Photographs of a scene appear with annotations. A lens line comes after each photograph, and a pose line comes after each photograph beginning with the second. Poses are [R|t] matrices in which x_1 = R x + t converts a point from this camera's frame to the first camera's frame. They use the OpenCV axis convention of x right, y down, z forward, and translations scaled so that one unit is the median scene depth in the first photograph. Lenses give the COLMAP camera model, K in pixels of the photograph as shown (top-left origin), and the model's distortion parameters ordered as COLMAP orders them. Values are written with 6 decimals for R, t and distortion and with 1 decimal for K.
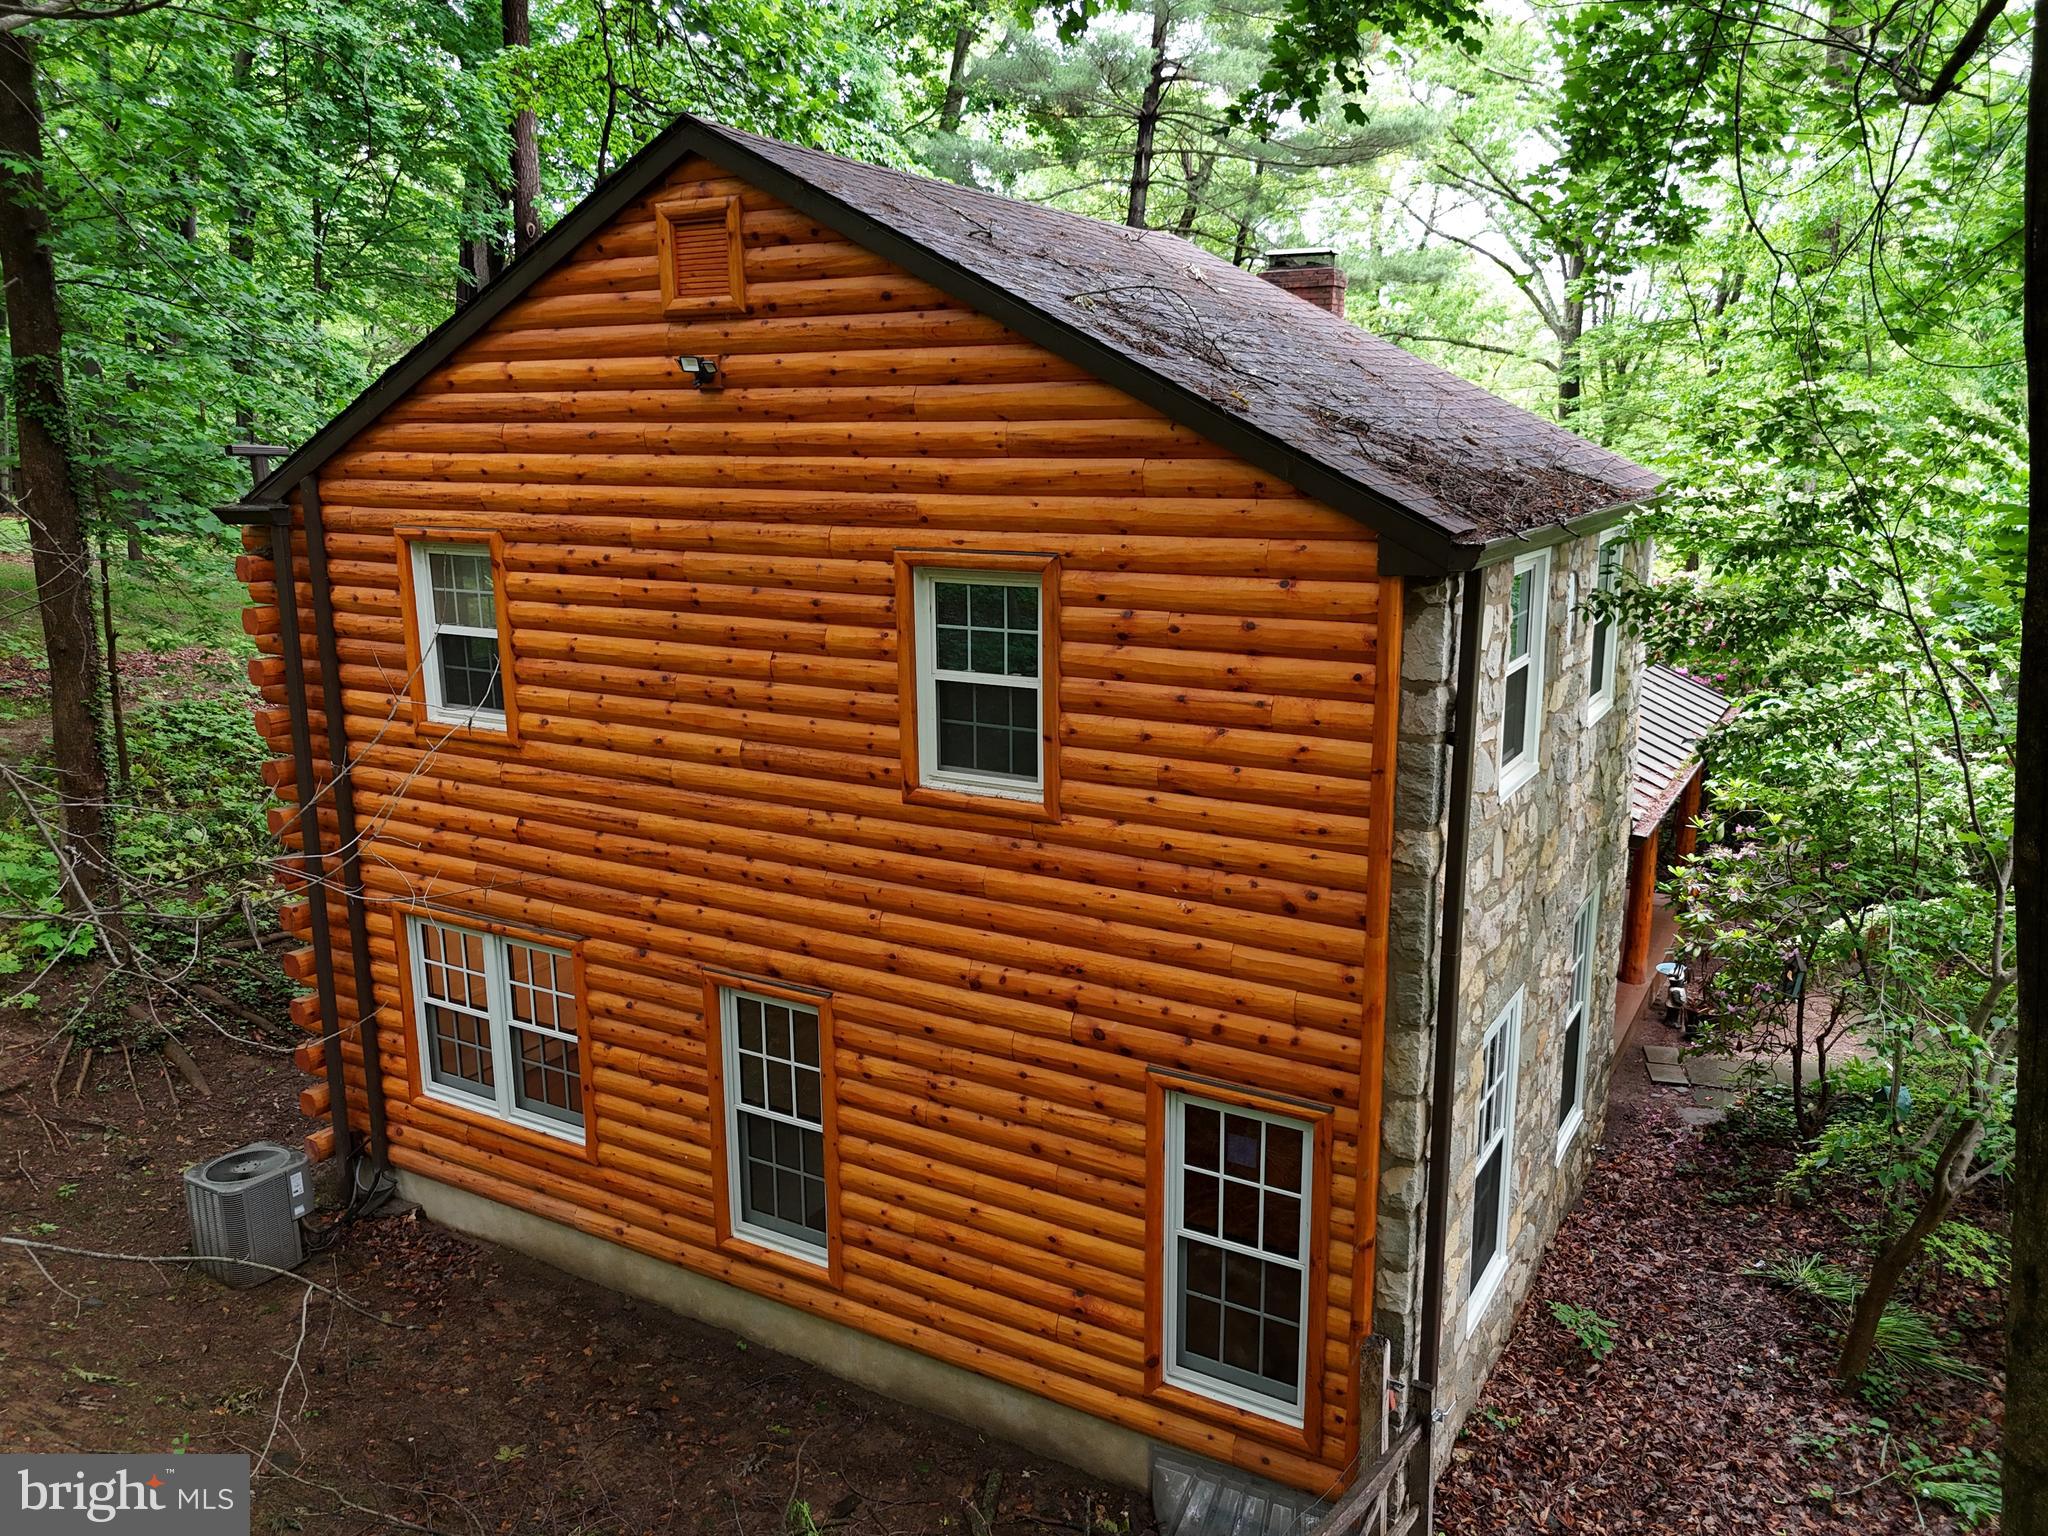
lens RADIAL K [[1492.7, 0, 1039.7], [0, 1492.7, 770.6], [0, 0, 1]] dist [0.067699, -0.060119]
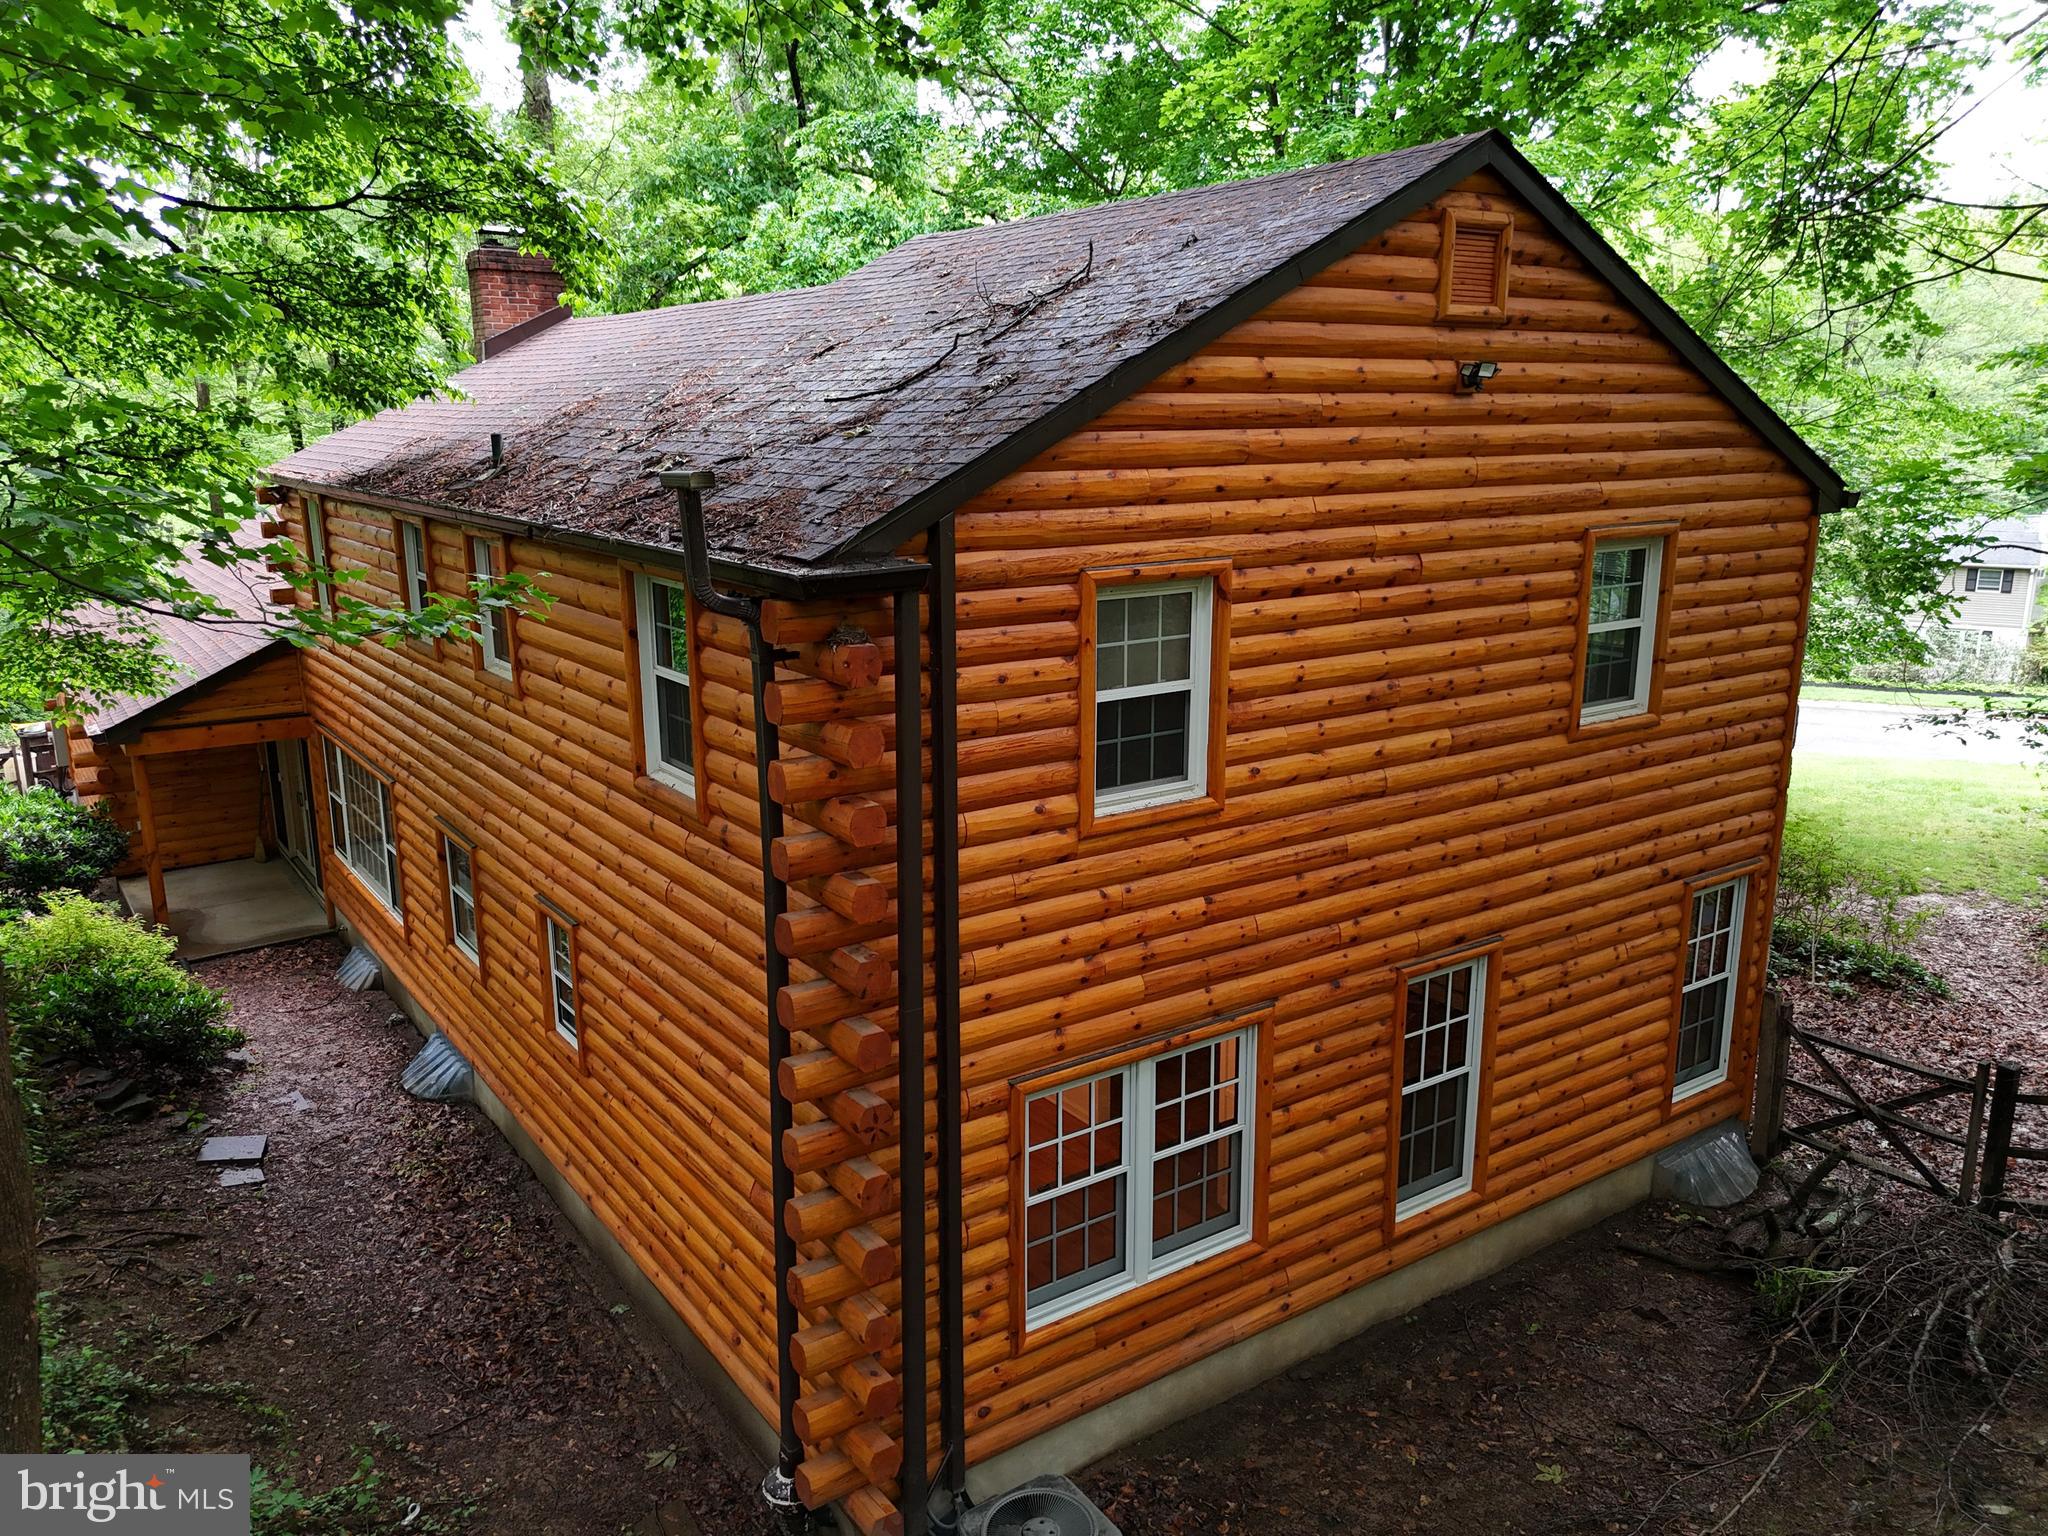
lens RADIAL K [[1492.7, 0, 1023.2], [0, 1492.7, 771.8], [0, 0, 1]] dist [0.067699, -0.060119]
pose [[0.427789, -0.205458, 0.880218, -1.281891], [0.203117, 0.970768, 0.127878, -0.189464], [-0.880761, 0.124082, 0.457016, 0.801637]]
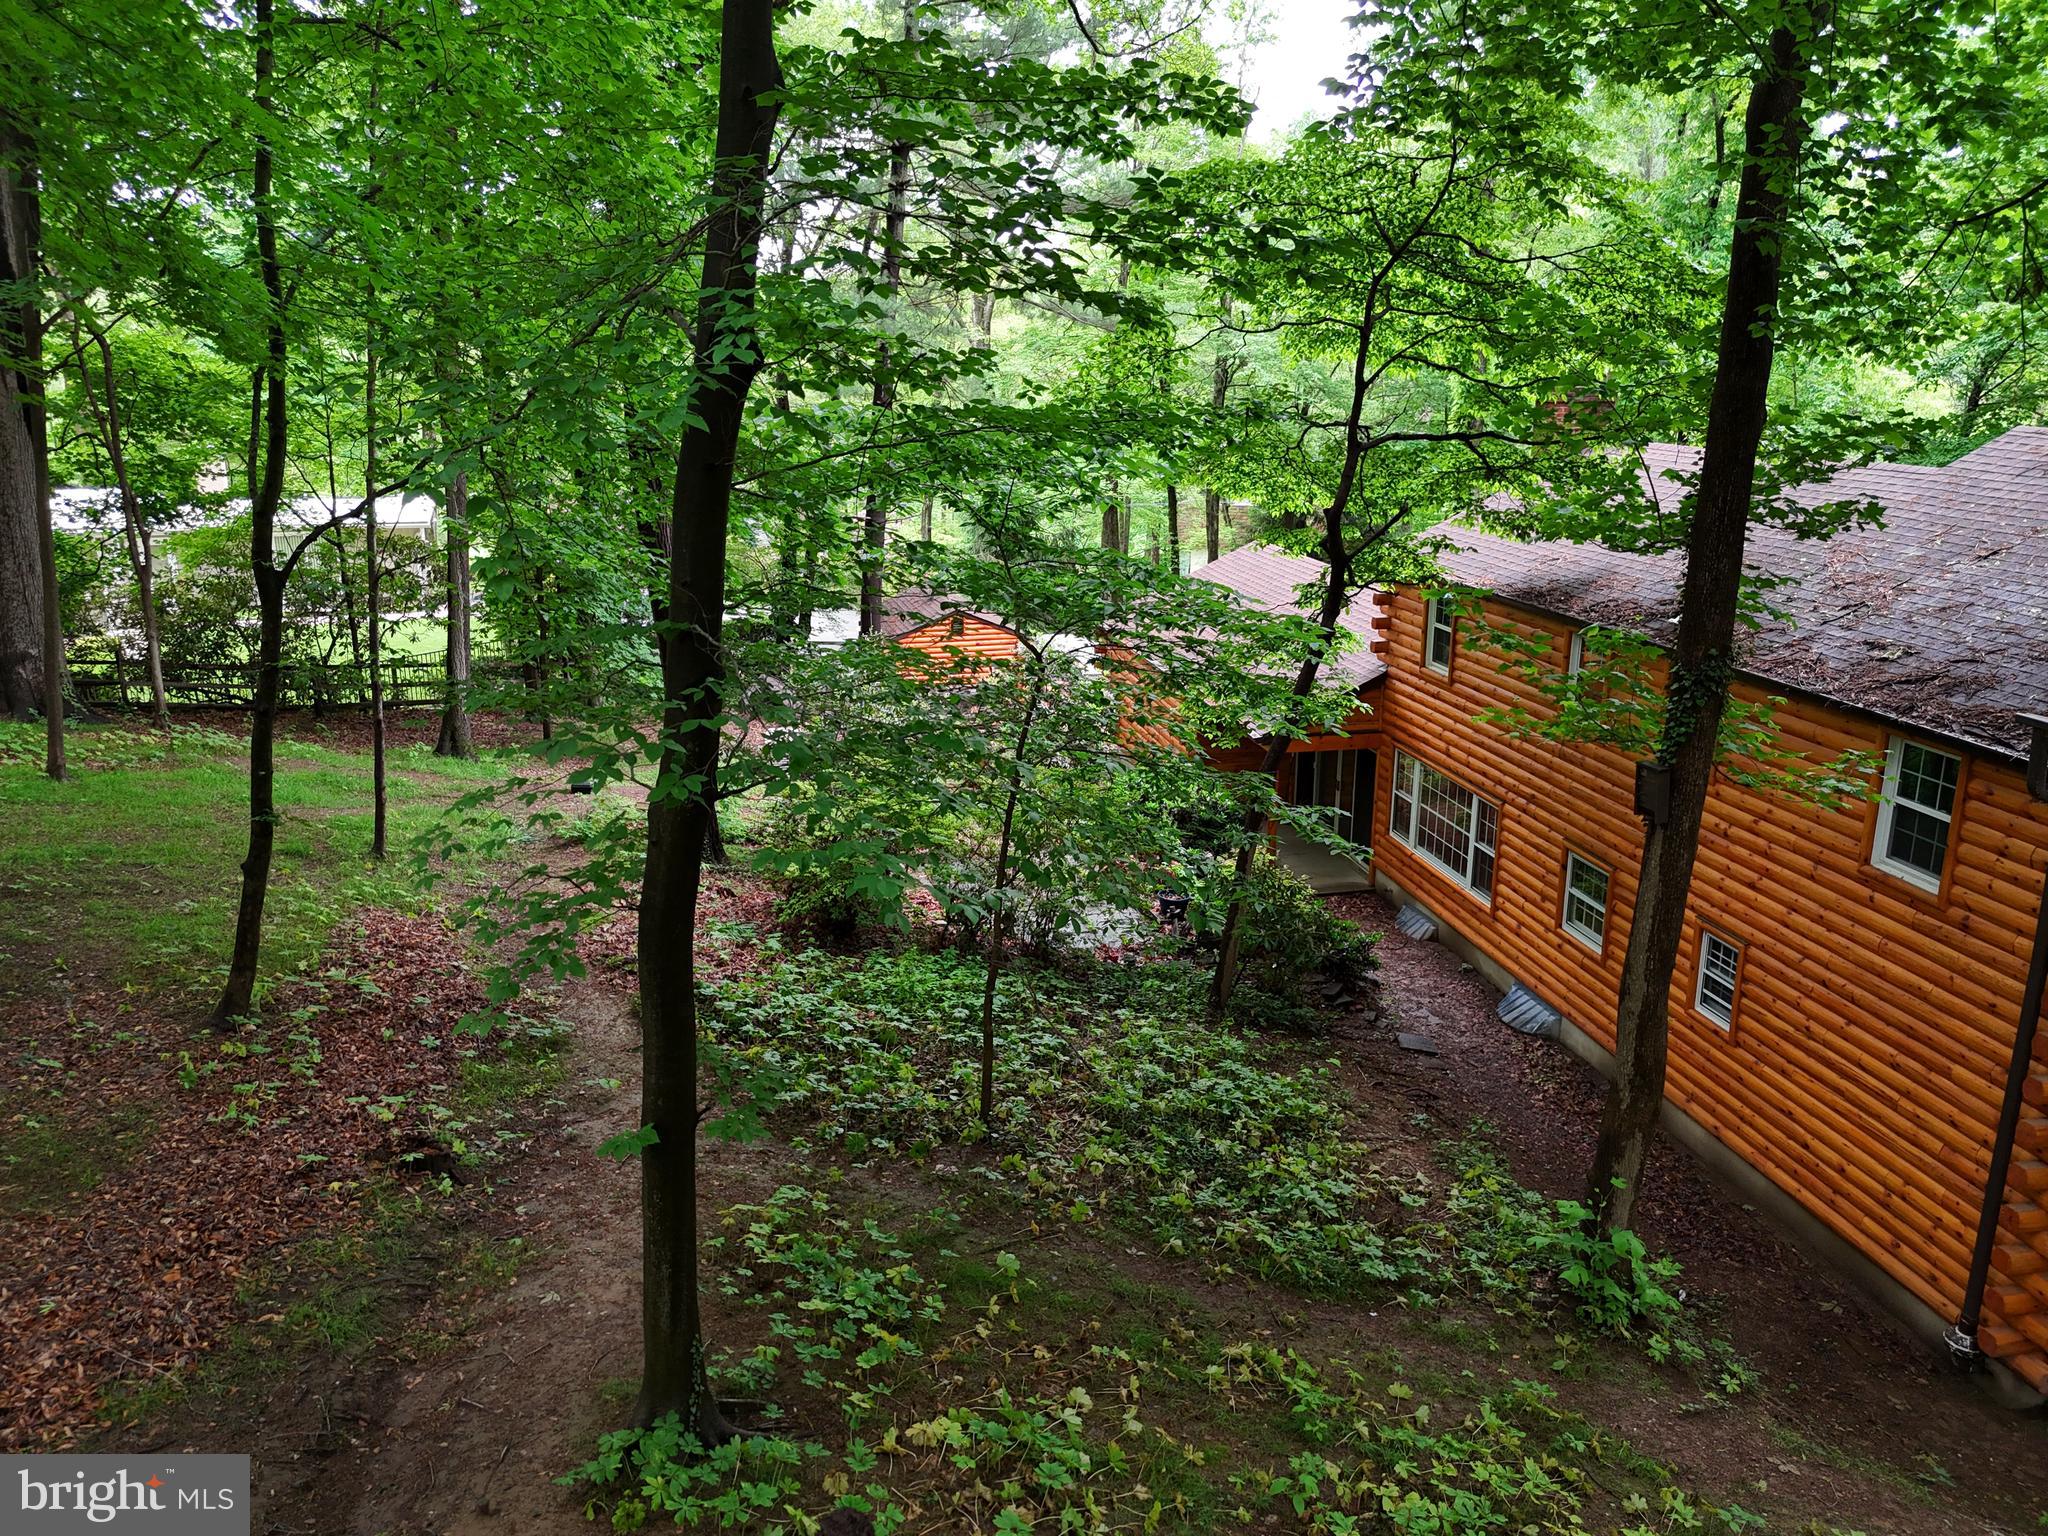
lens RADIAL K [[1492.7, 0, 1034.3], [0, 1492.7, 772.6], [0, 0, 1]] dist [0.067699, -0.060119]
pose [[0.763028, -0.169744, 0.623679, -2.090801], [0.143586, 0.985306, 0.092498, -0.465830], [-0.630216, 0.018973, 0.776188, 0.827673]]
